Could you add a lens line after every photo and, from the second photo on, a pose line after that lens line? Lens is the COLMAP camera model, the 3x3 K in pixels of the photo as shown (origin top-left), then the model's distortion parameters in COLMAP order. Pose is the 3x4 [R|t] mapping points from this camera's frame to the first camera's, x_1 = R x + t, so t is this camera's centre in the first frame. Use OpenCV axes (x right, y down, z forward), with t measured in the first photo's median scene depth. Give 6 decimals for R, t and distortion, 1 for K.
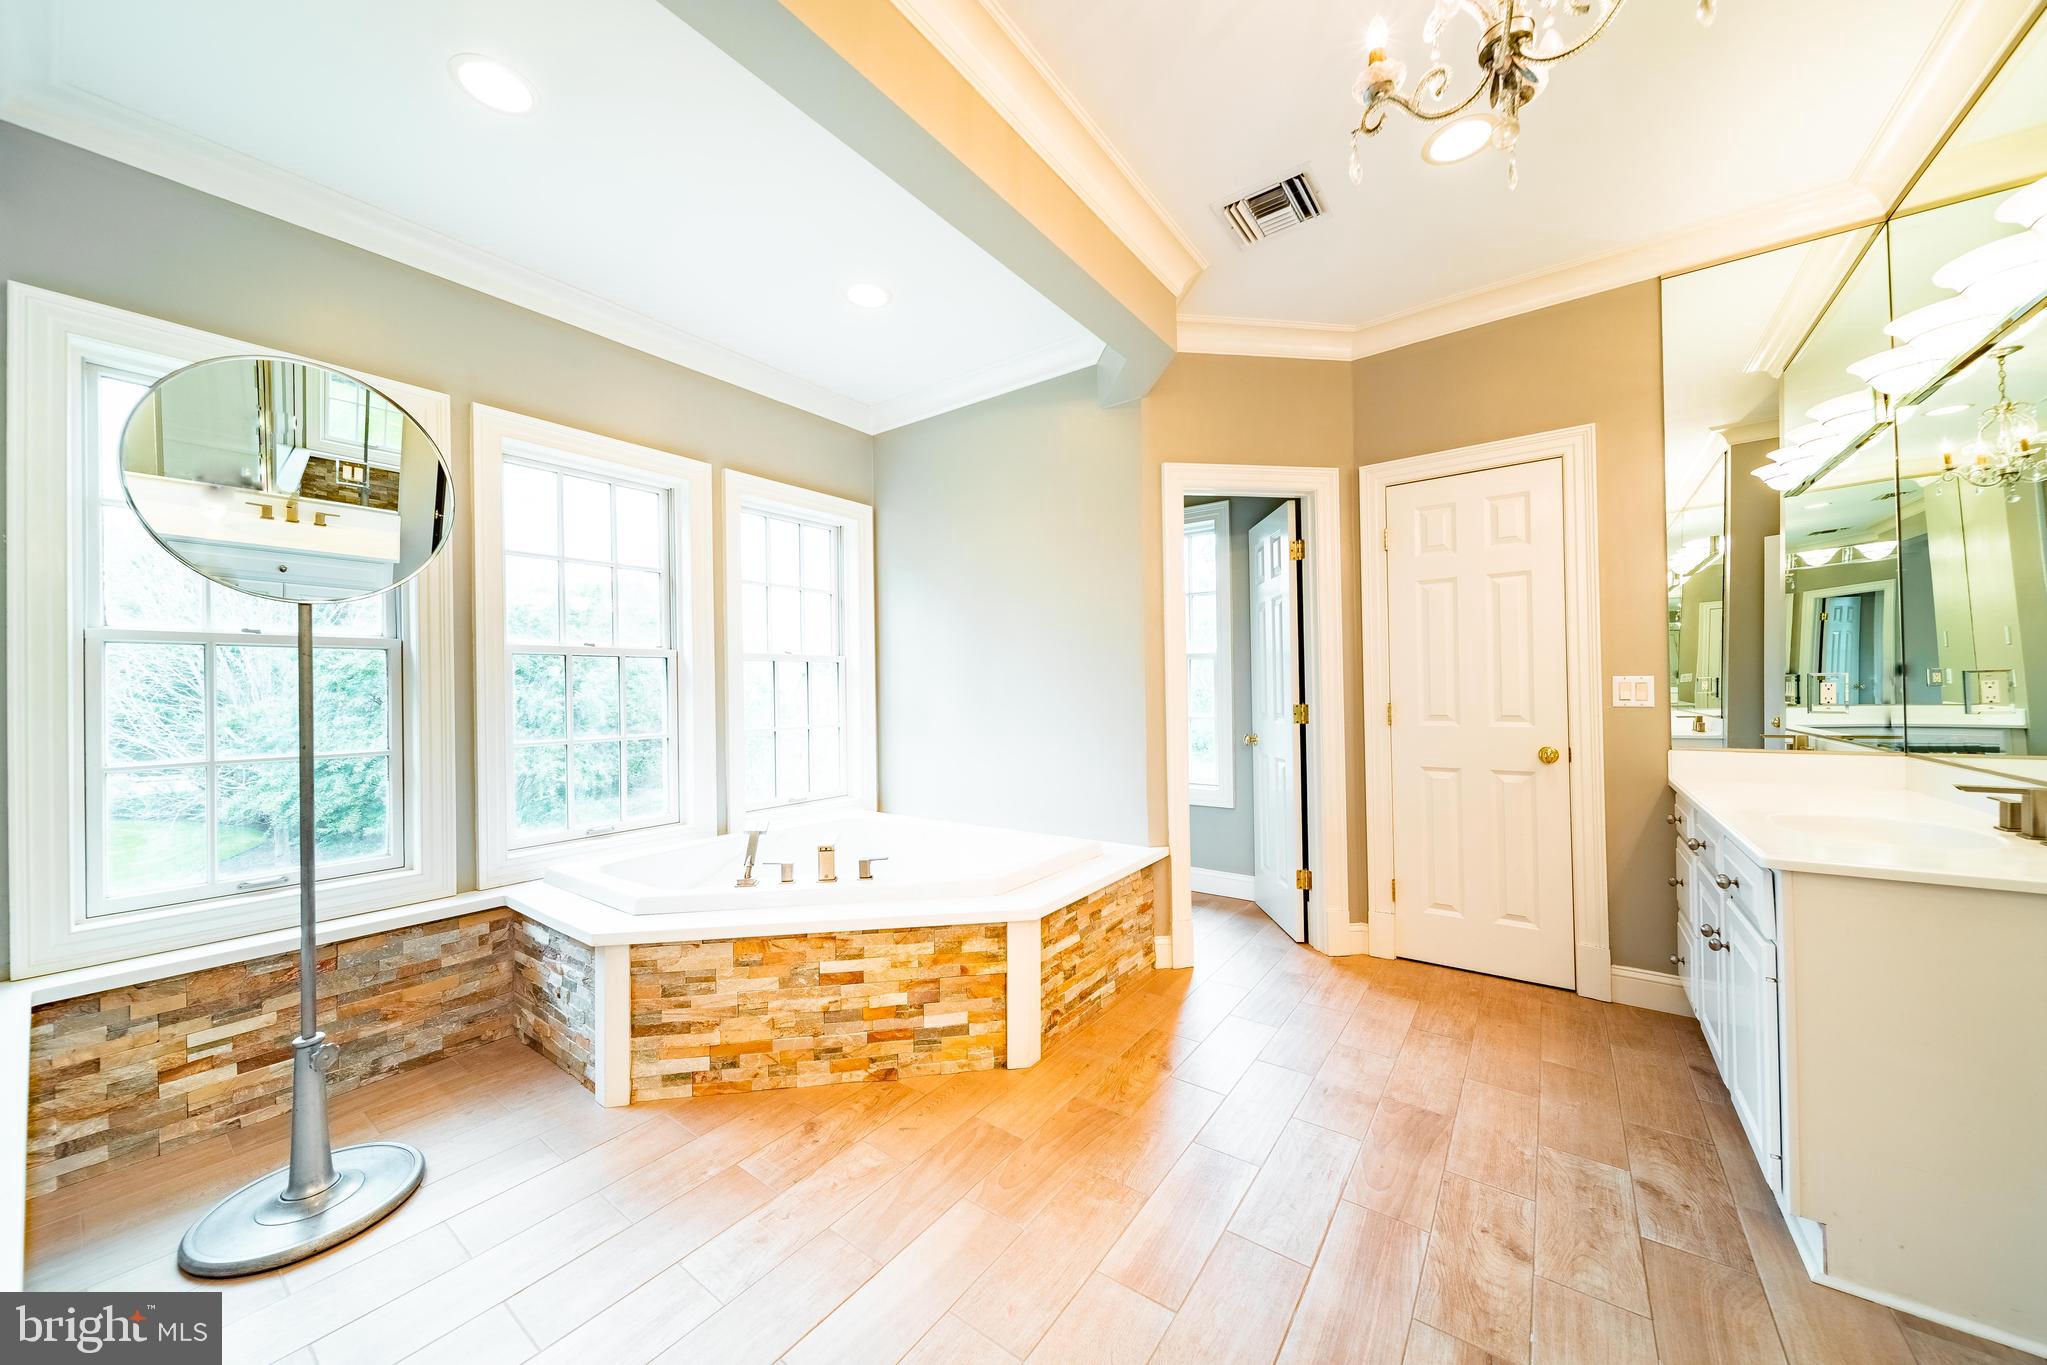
lens RADIAL K [[711.5, 0, 1020.7], [0, 711.5, 683.1], [0, 0, 1]] dist [0.005838, -0.002716]
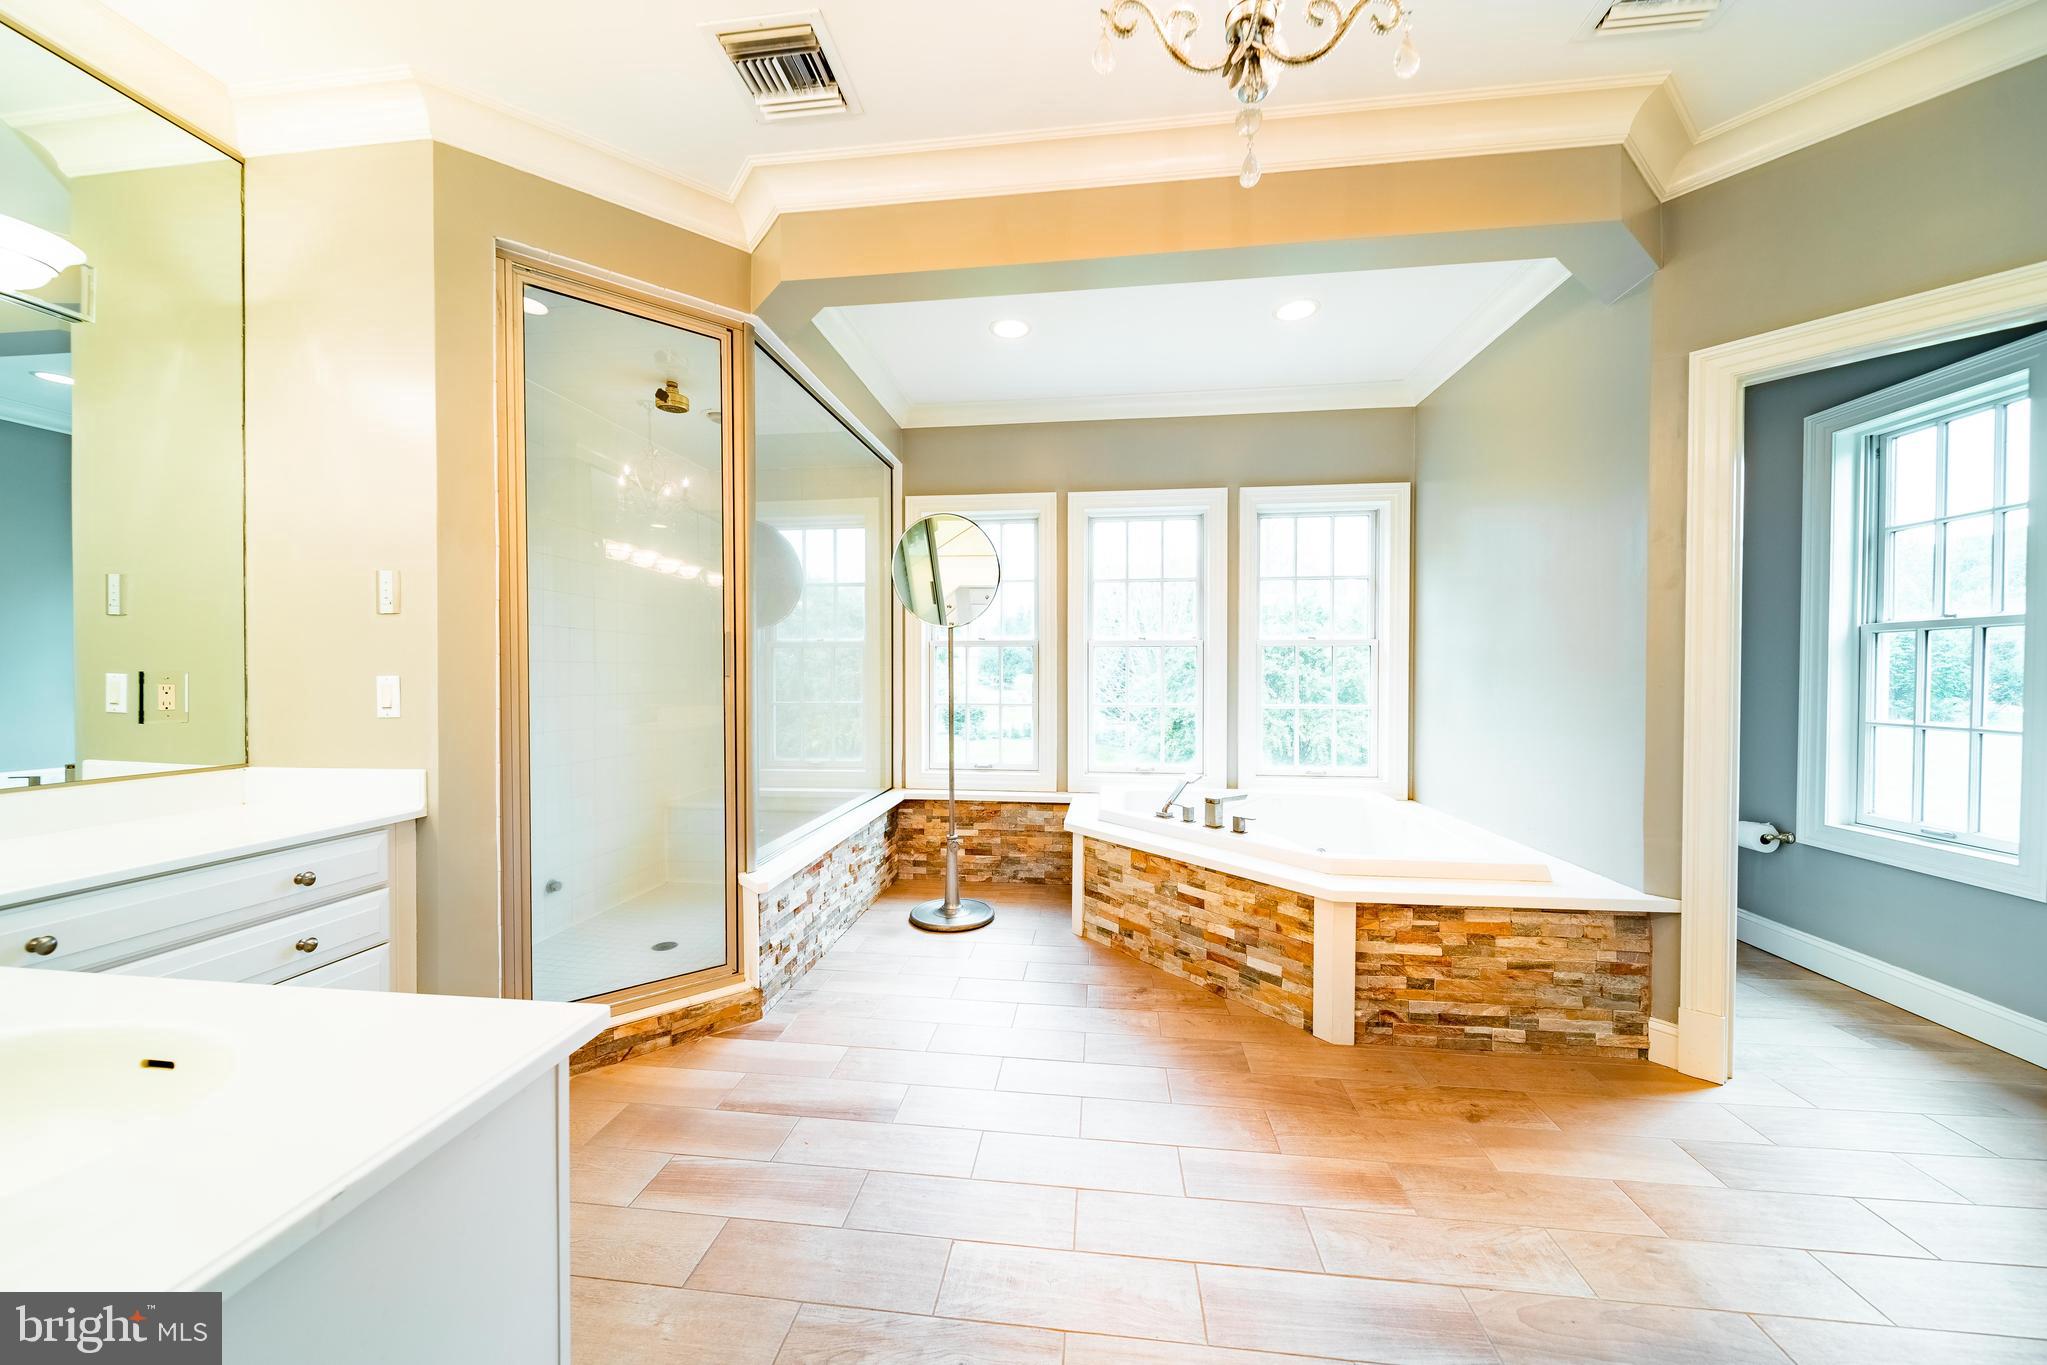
lens RADIAL K [[711.5, 0, 1018.4], [0, 711.5, 684.7], [0, 0, 1]] dist [0.005838, -0.002716]
pose [[0.494249, 0.028449, -0.868855, 0.623489], [-0.001724, 0.999494, 0.031746, -0.007980], [0.869318, -0.014193, 0.494049, 0.101334]]
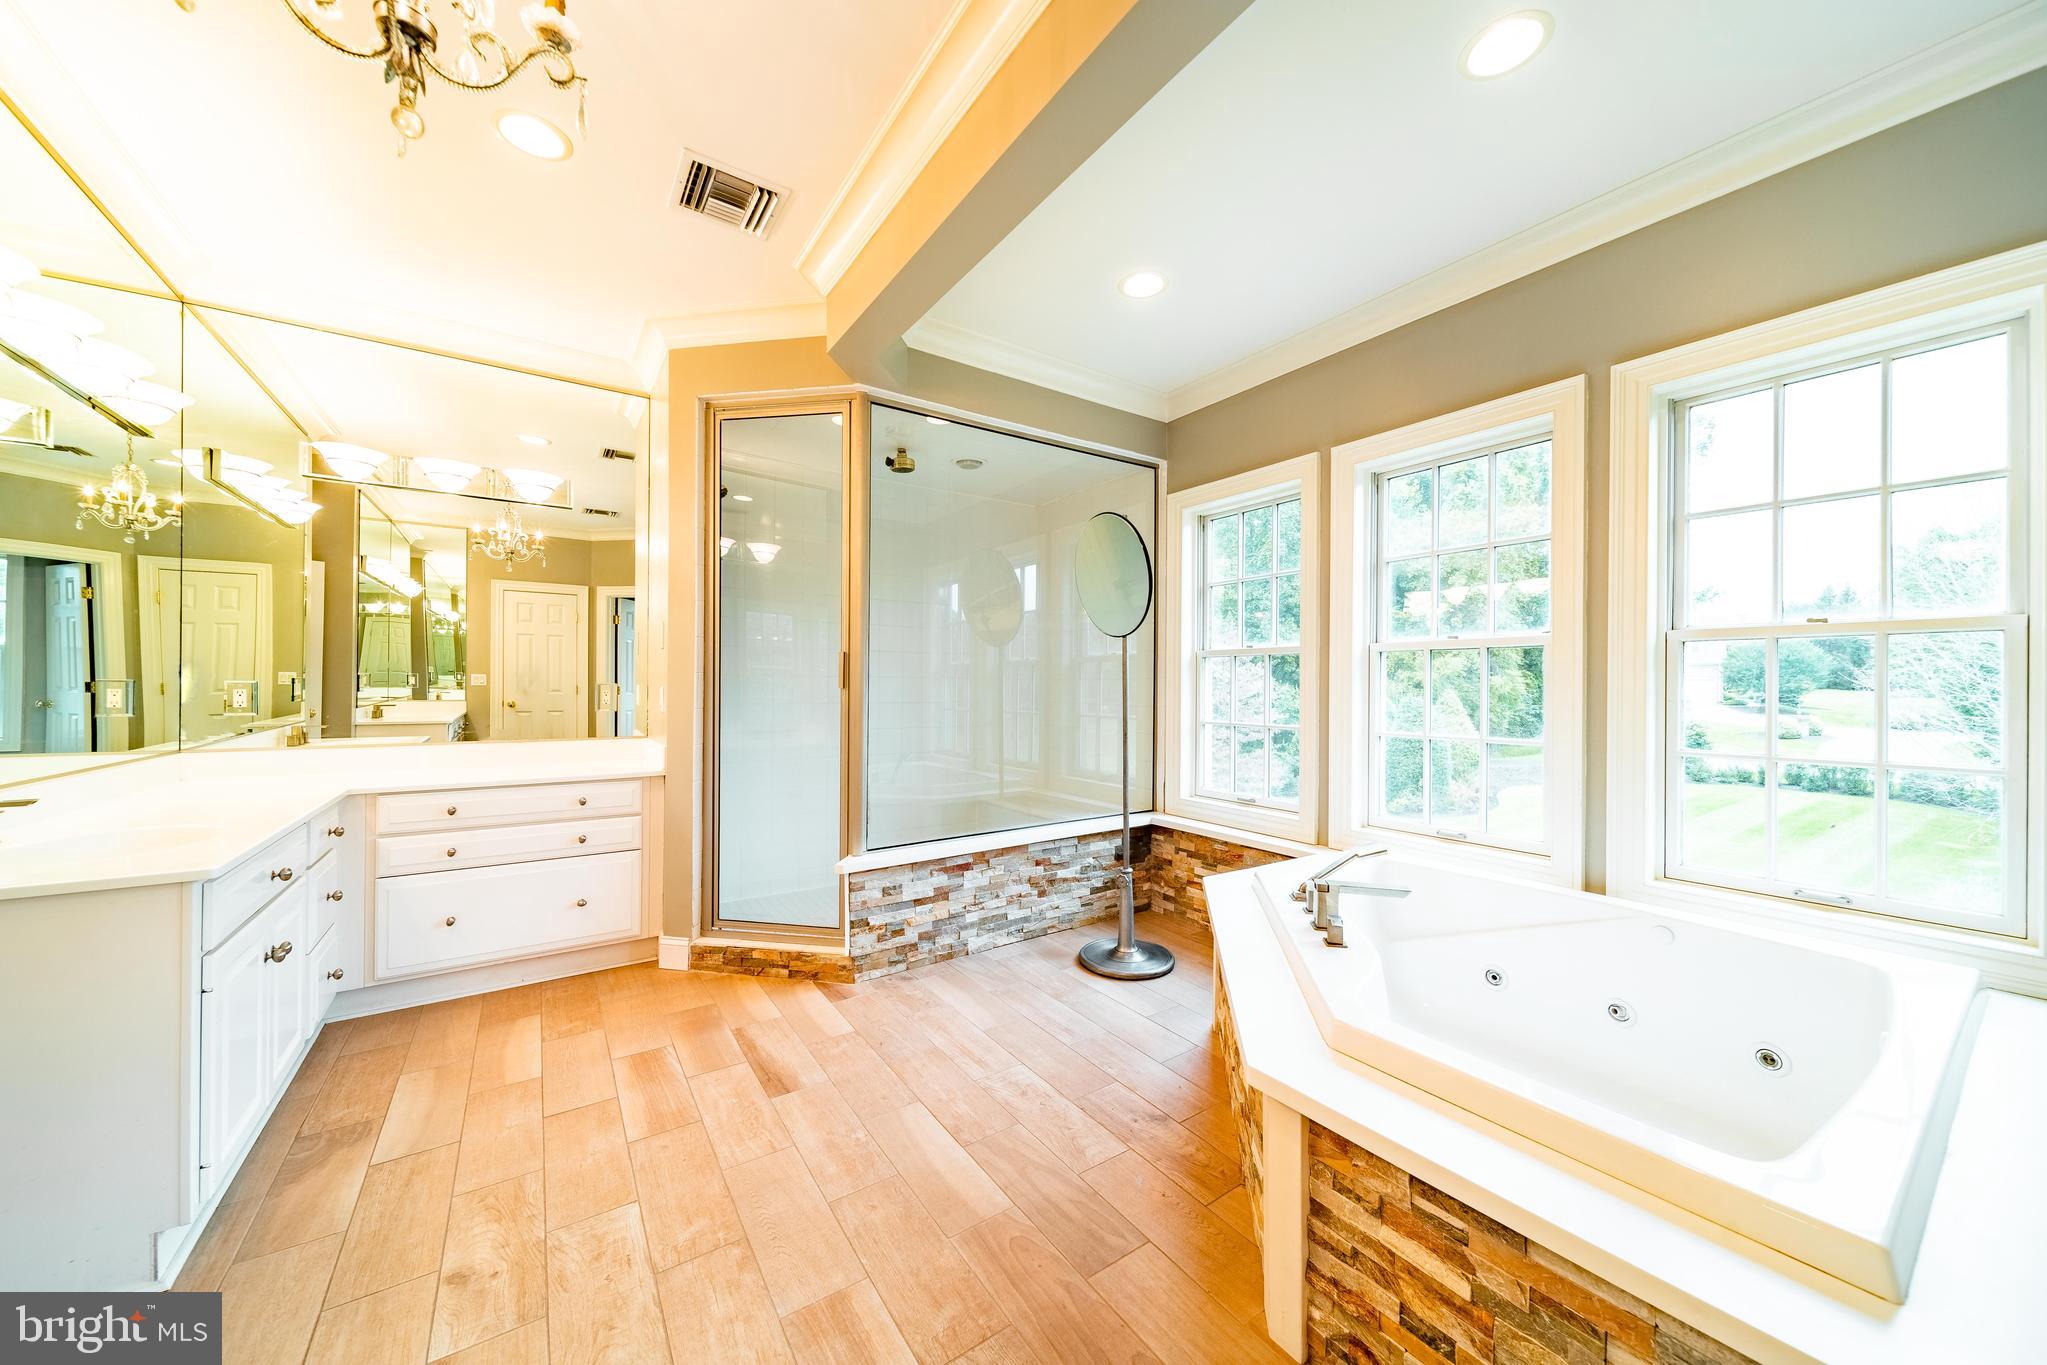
lens RADIAL K [[711.5, 0, 1019.6], [0, 711.5, 685.0], [0, 0, 1]] dist [0.005838, -0.002716]
pose [[-0.329396, 0.013241, -0.944099, 0.591086], [0.005815, 0.999911, 0.011995, -0.006965], [0.944174, -0.001539, -0.329444, 0.938314]]
